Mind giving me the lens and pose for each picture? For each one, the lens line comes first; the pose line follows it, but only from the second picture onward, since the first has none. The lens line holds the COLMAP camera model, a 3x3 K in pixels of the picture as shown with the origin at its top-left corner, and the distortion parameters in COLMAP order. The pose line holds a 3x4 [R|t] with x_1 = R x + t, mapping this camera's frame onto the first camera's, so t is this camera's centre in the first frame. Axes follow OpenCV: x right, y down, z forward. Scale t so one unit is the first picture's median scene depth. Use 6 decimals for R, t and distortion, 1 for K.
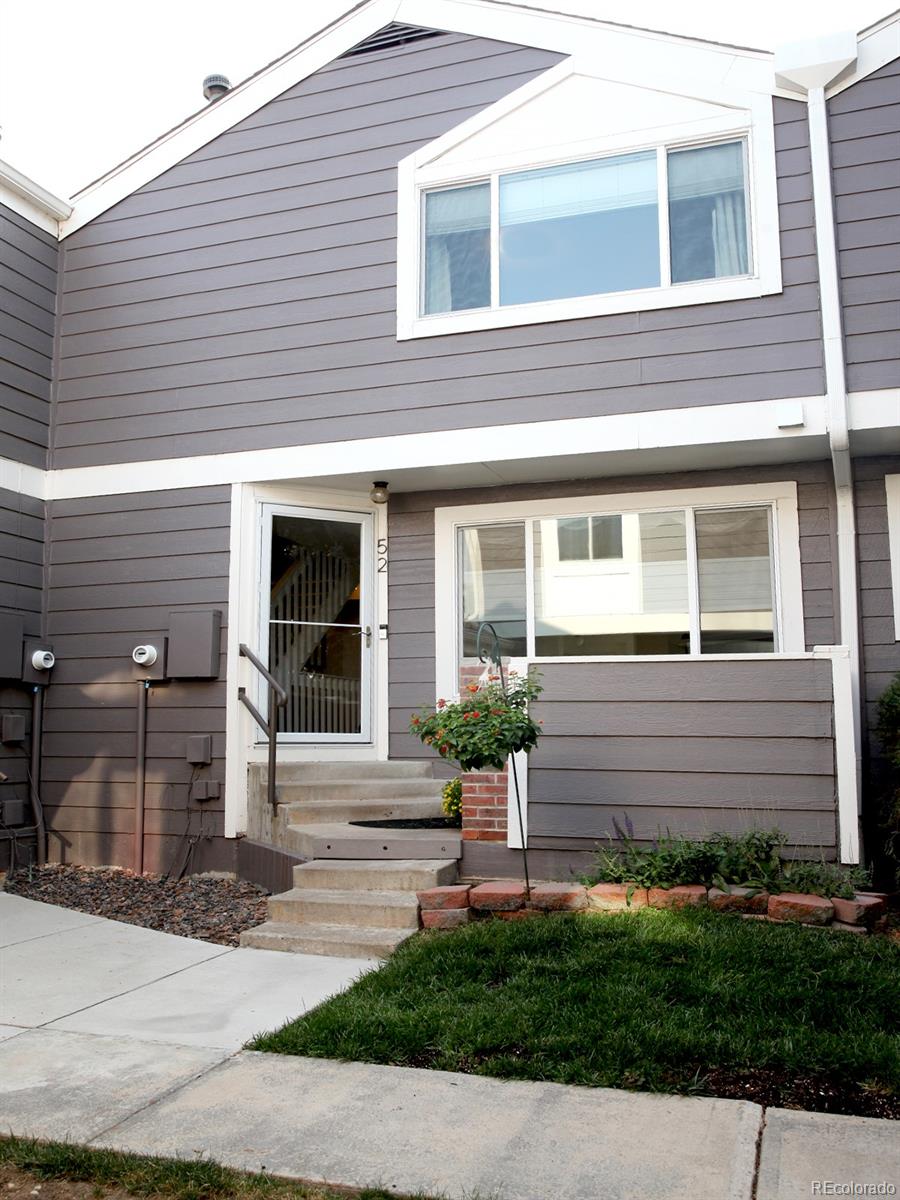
lens RADIAL K [[1230.7, 0, 450.0], [0, 1230.7, 600.0], [0, 0, 1]] dist [0.000304, 0.001686]
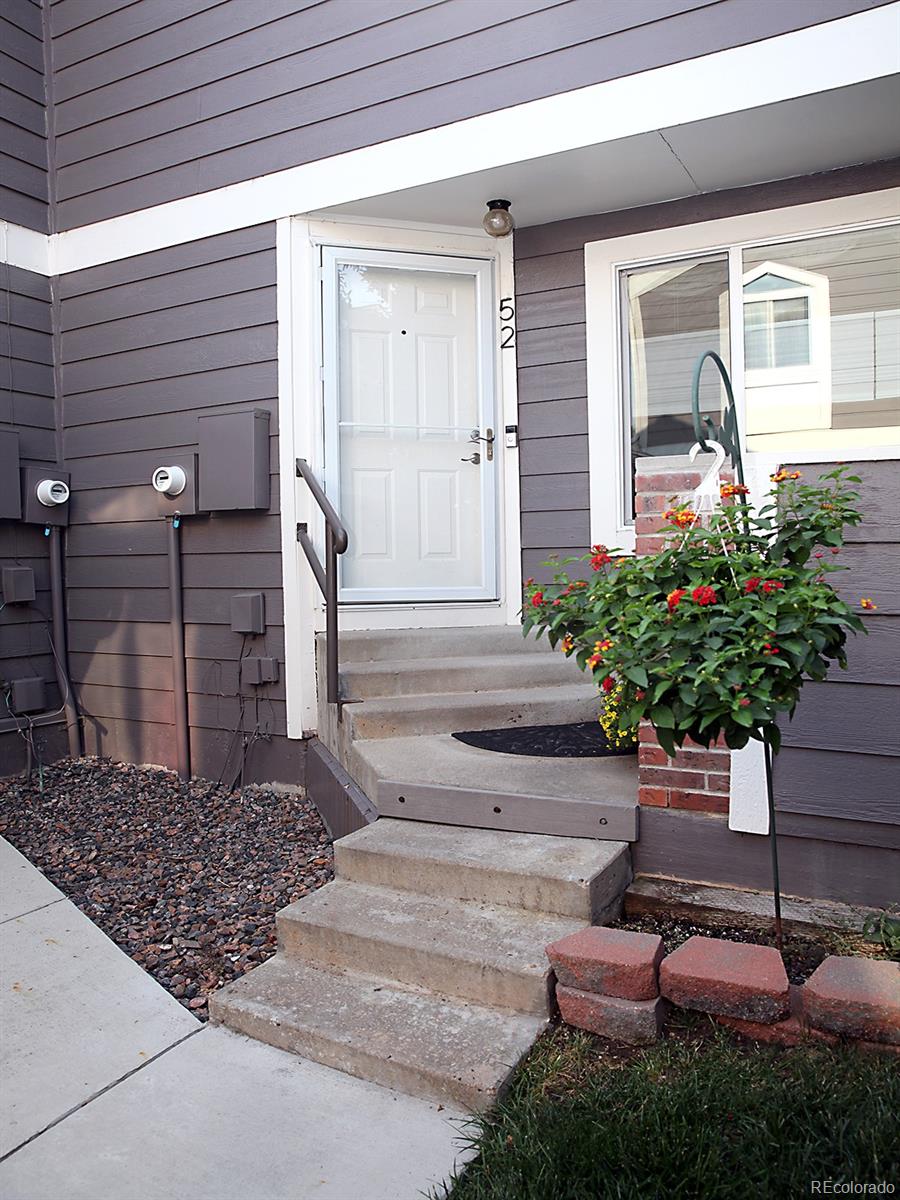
lens RADIAL K [[883.5, 0, 467.2], [0, 883.5, 602.1], [0, 0, 1]] dist [-0.118665, 0.082352]
pose [[0.987767, -0.004797, -0.155864, -0.003324], [0.030292, 0.986389, 0.161613, 0.038514], [0.152968, -0.164358, 0.974468, 0.536253]]
